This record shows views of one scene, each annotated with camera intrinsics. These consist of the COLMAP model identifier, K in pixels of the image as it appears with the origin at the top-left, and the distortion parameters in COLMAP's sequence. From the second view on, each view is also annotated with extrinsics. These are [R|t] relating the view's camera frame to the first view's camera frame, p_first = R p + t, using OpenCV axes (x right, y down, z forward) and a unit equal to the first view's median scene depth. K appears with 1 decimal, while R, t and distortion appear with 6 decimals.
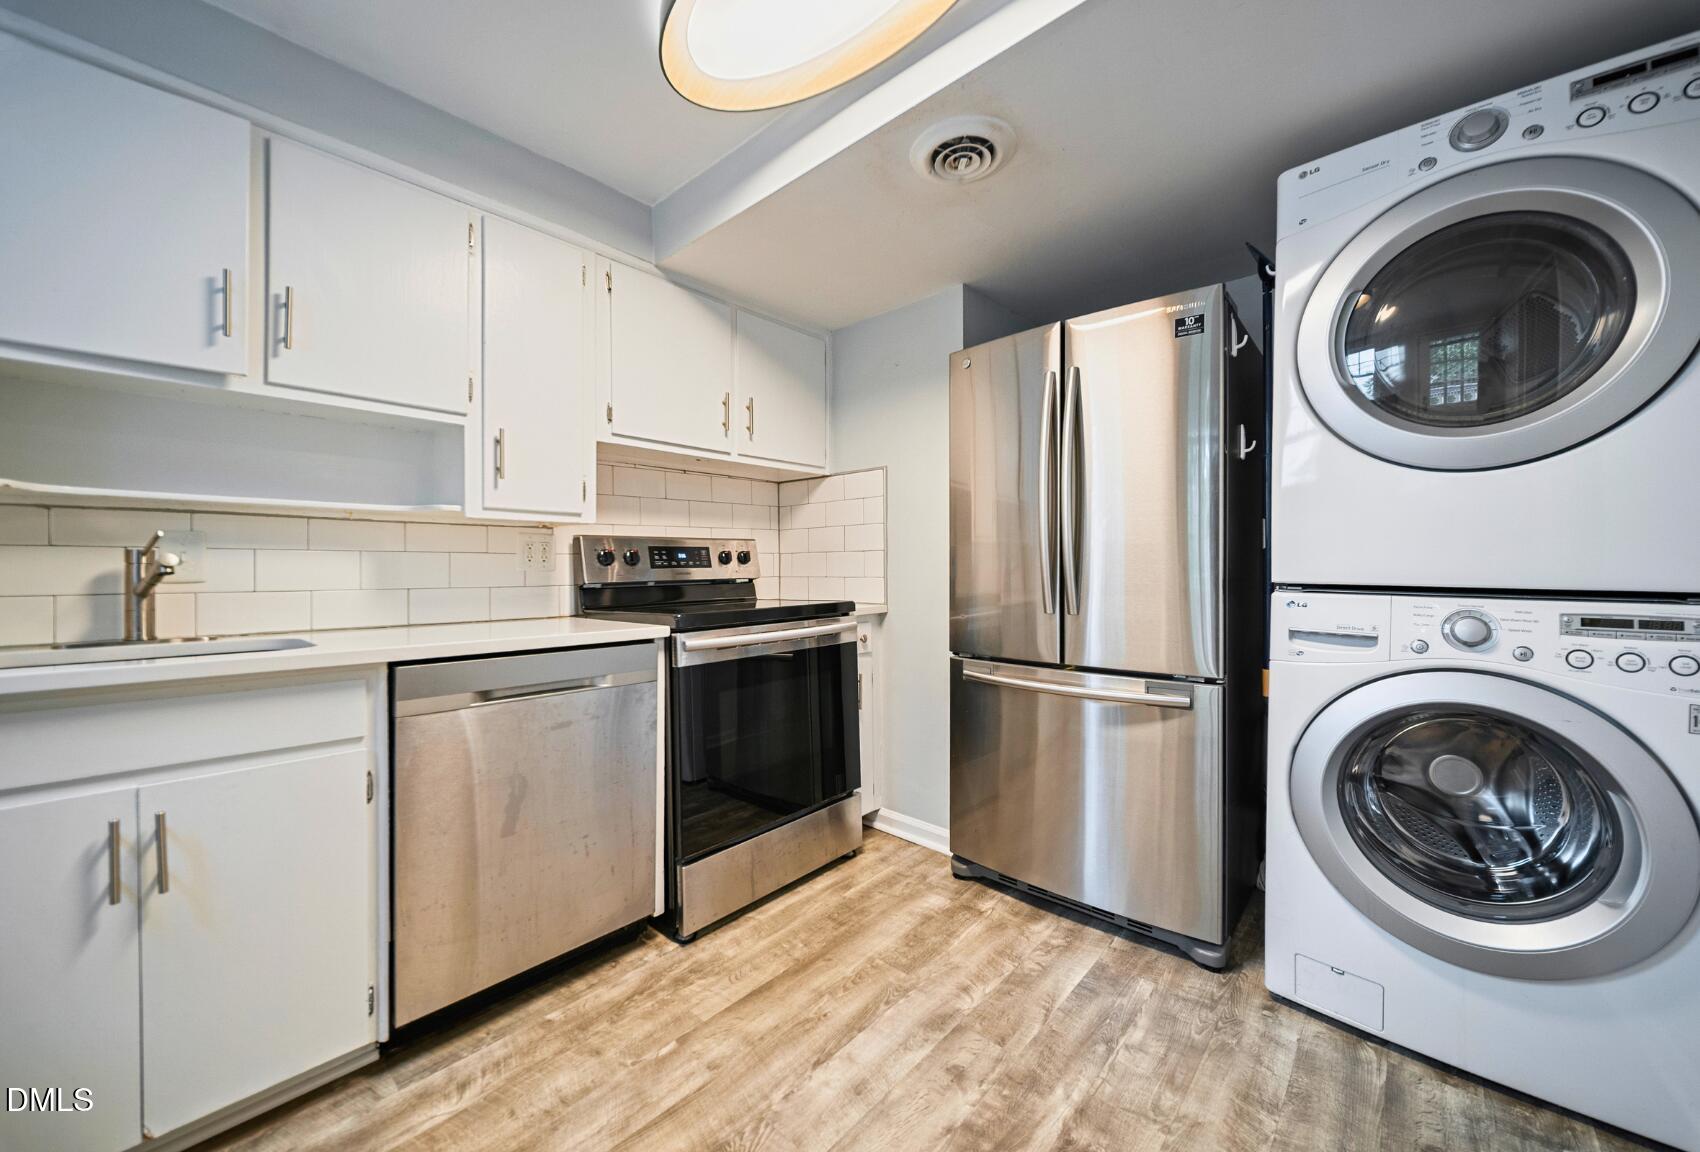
lens RADIAL K [[627.4, 0, 850.0], [0, 627.4, 576.0], [0, 0, 1]] dist [-0.014445, -0.000254]
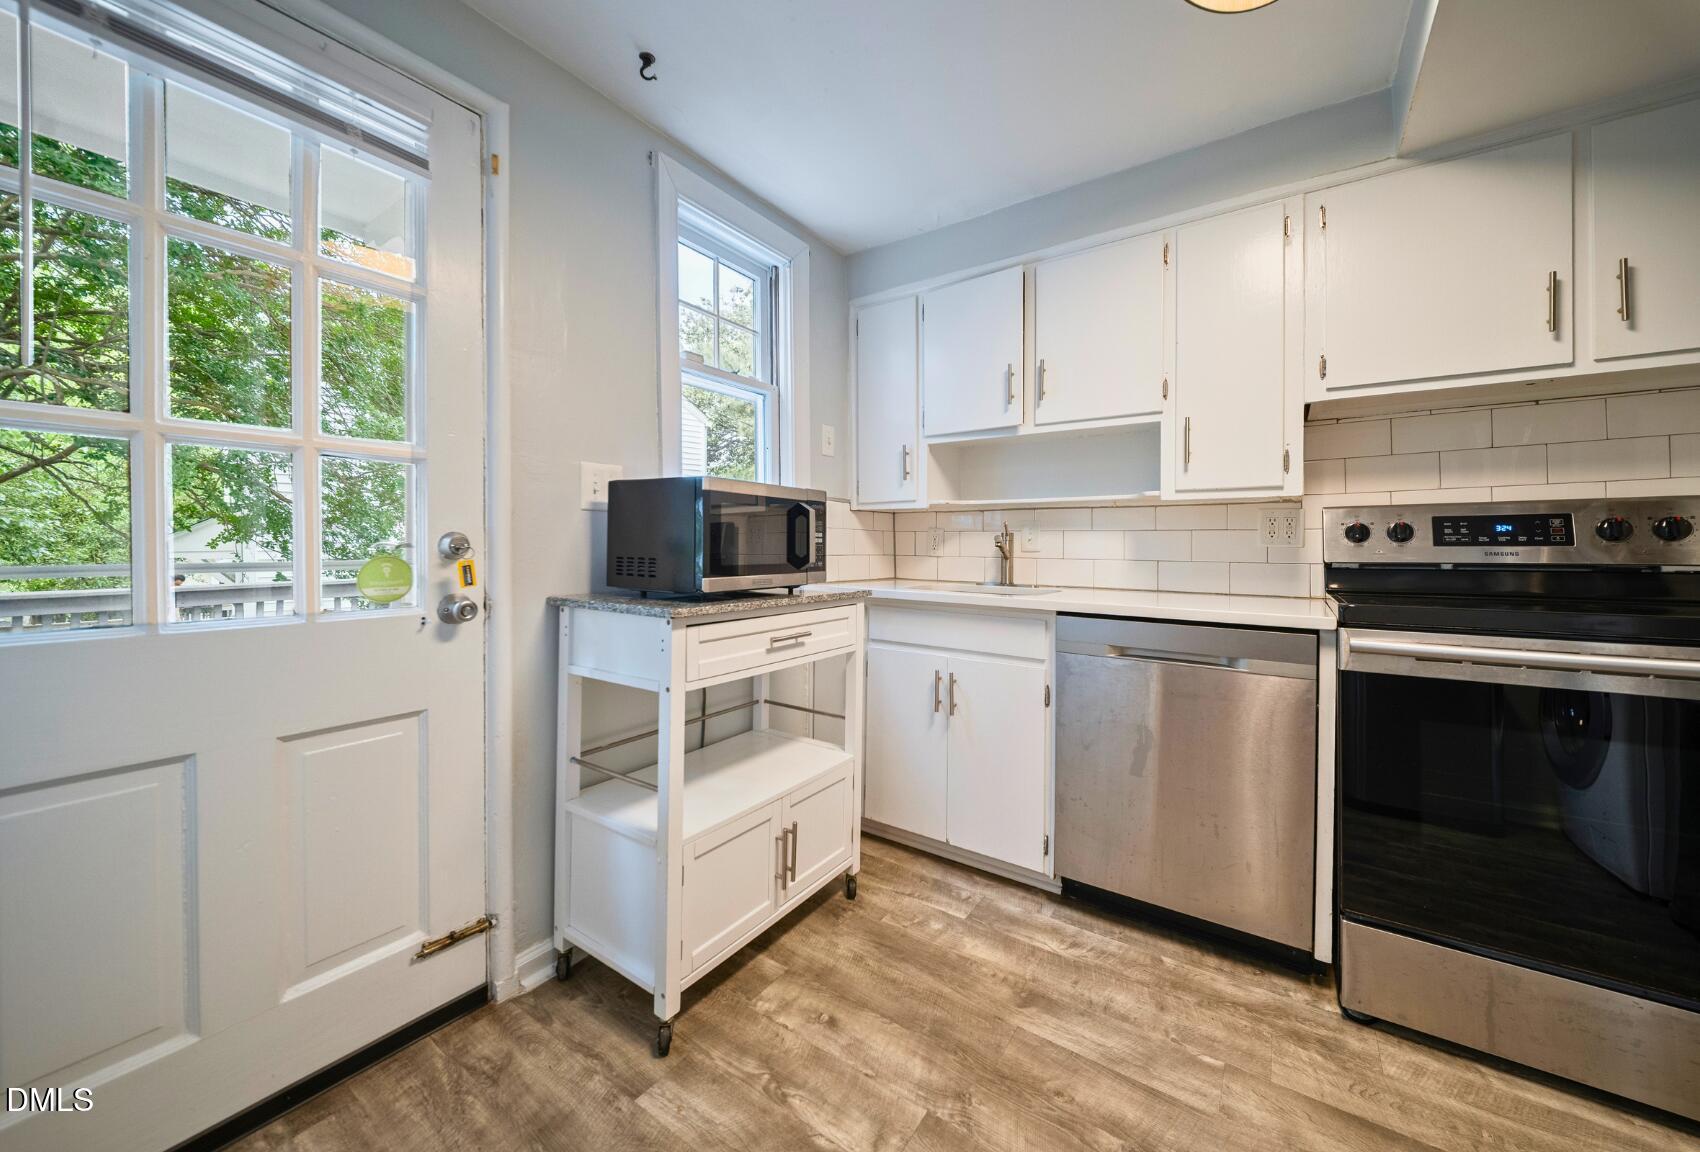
lens RADIAL K [[615.4, 0, 850.2], [0, 615.4, 551.8], [0, 0, 1]] dist [0.001962, -0.004067]
pose [[0.126983, 0.020147, -0.991700, 0.460713], [-0.014917, 0.999719, 0.018400, -0.011247], [0.991793, 0.012457, 0.127248, 0.287505]]
